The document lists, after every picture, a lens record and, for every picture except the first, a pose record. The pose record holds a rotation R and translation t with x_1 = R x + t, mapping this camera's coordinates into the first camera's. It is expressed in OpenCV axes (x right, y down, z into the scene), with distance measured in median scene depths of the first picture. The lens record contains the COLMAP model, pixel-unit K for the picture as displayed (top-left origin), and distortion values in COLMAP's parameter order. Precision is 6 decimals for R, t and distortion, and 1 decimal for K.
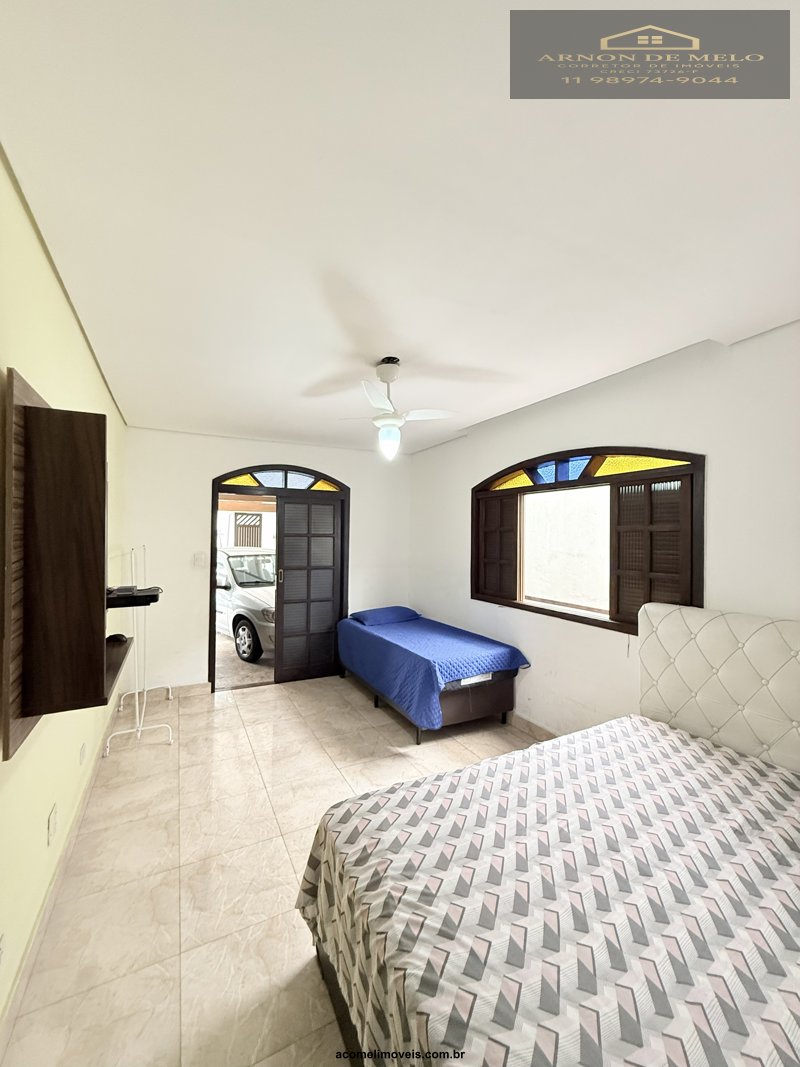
lens RADIAL K [[425.7, 0, 402.2], [0, 425.7, 532.9], [0, 0, 1]] dist [0.001873, -0.000106]
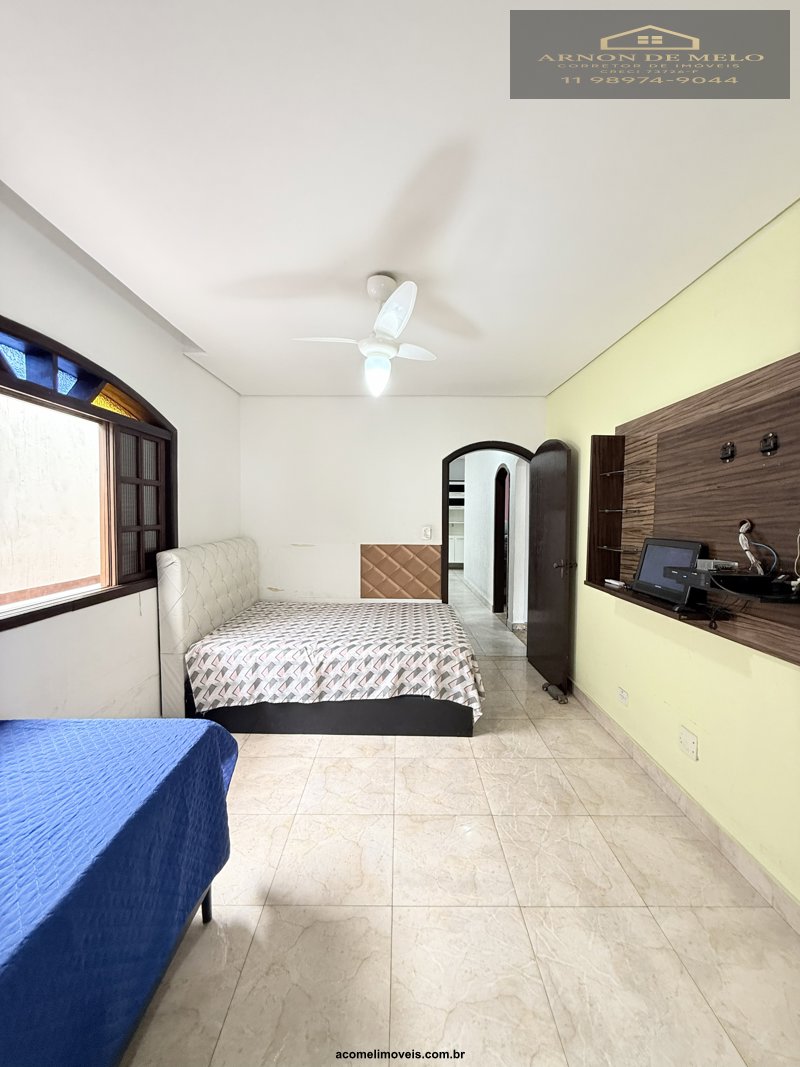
lens RADIAL K [[425.7, 0, 401.0], [0, 425.7, 534.2], [0, 0, 1]] dist [0.001873, -0.000106]
pose [[-0.884989, -0.042528, 0.463665, -0.384501], [-0.023309, 0.998618, 0.047105, 0.045097], [-0.465027, 0.030880, -0.884758, 1.424475]]
